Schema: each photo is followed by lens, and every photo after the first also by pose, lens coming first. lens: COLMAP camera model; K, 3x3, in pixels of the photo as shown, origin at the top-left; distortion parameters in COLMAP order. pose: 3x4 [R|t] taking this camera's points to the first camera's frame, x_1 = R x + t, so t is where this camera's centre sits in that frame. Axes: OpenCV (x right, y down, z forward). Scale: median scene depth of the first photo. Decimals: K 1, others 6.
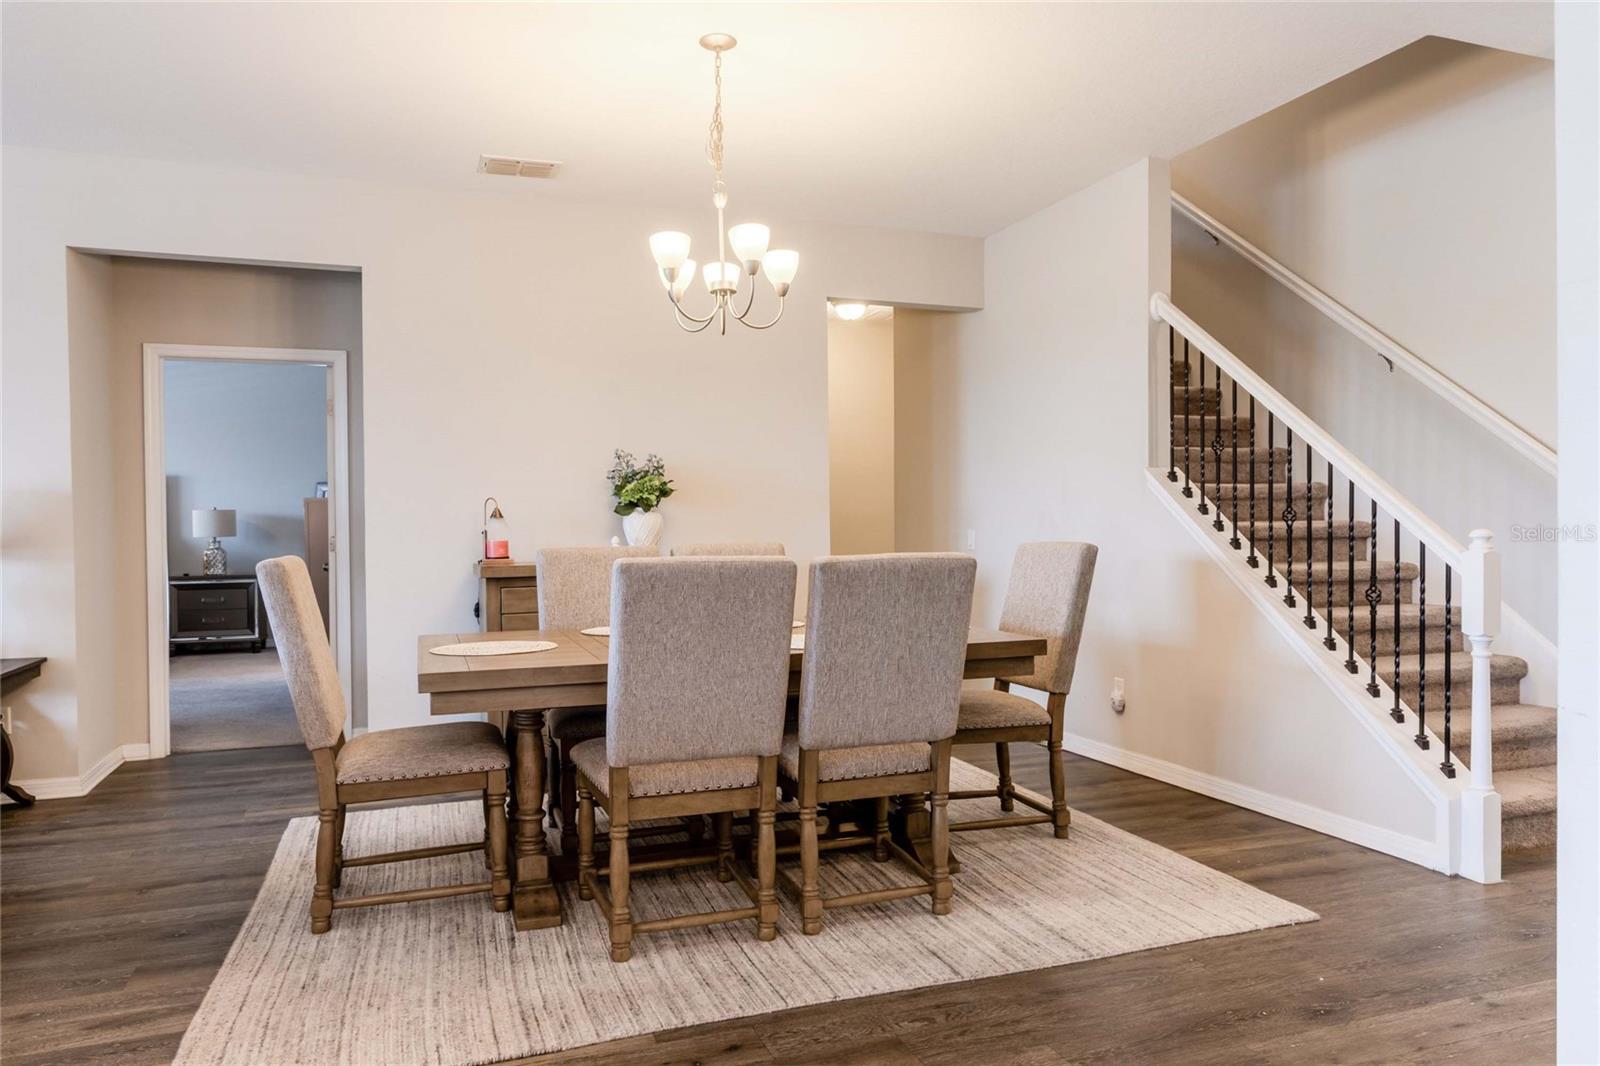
lens RADIAL K [[1114.8, 0, 849.7], [0, 1114.8, 518.2], [0, 0, 1]] dist [0.009742, -0.001969]
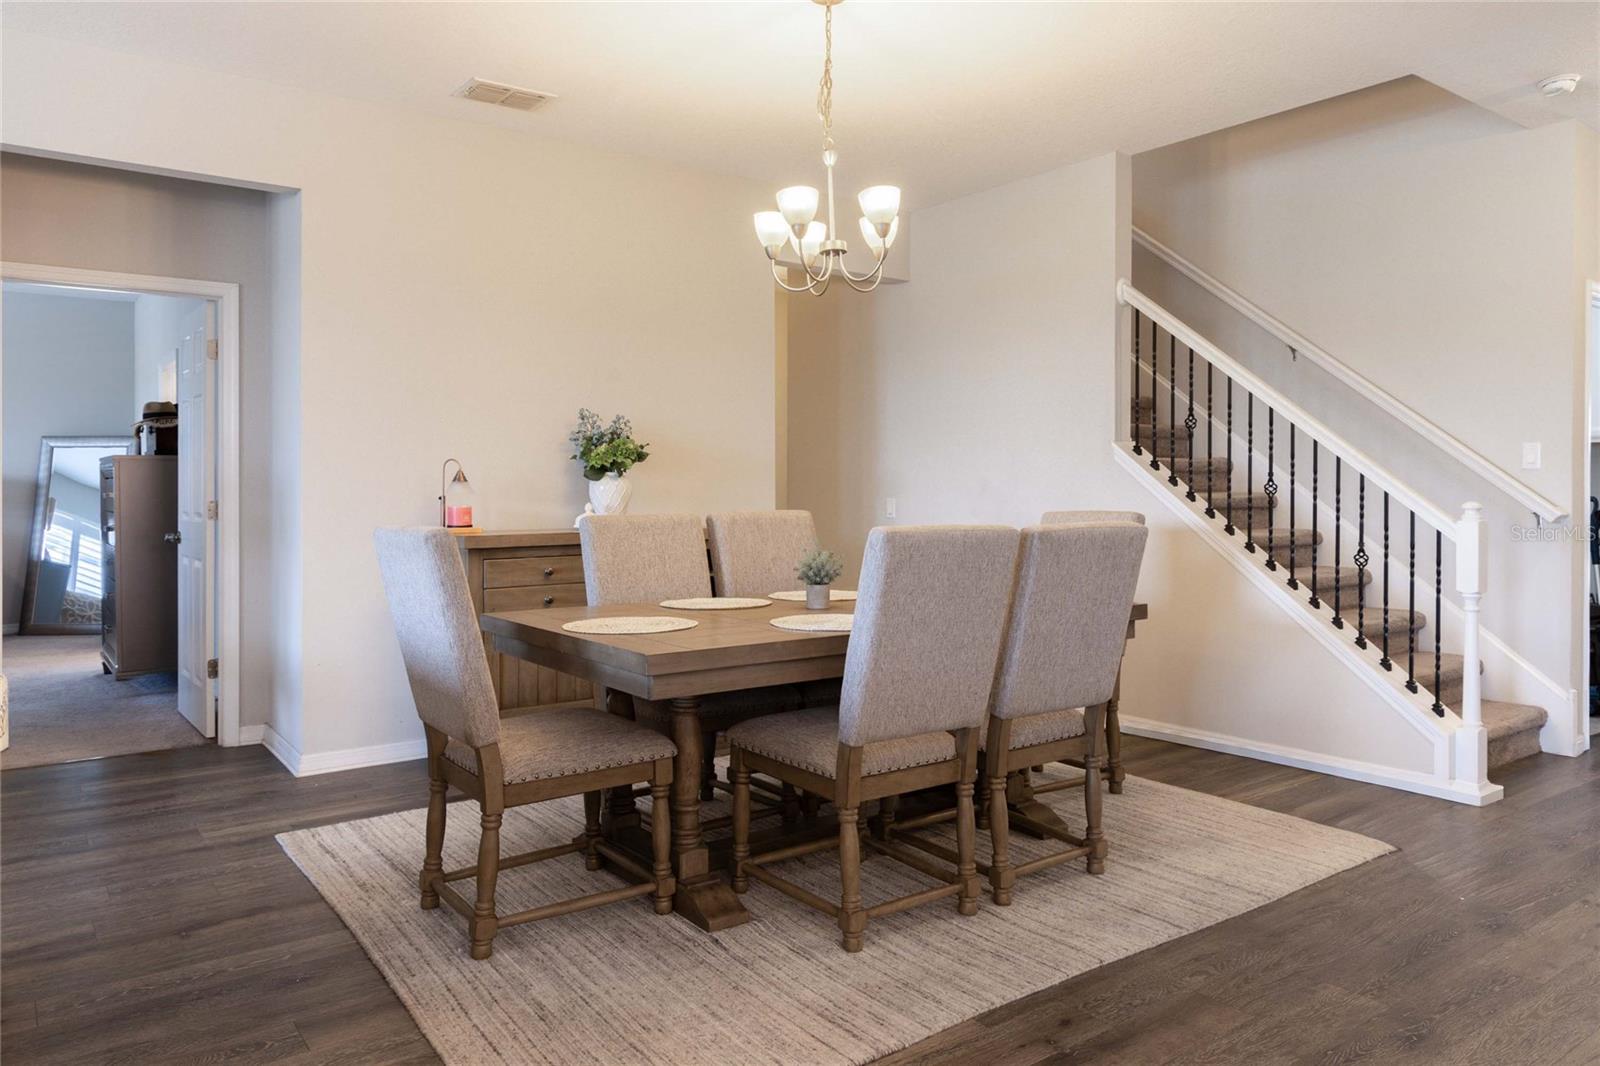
lens RADIAL K [[1114.8, 0, 845.6], [0, 1114.8, 478.0], [0, 0, 1]] dist [0.009742, -0.001969]
pose [[0.957130, 0.012263, 0.289398, -0.417831], [-0.010221, 0.999911, -0.008565, 0.002131], [-0.289477, 0.005240, 0.957171, 0.077234]]
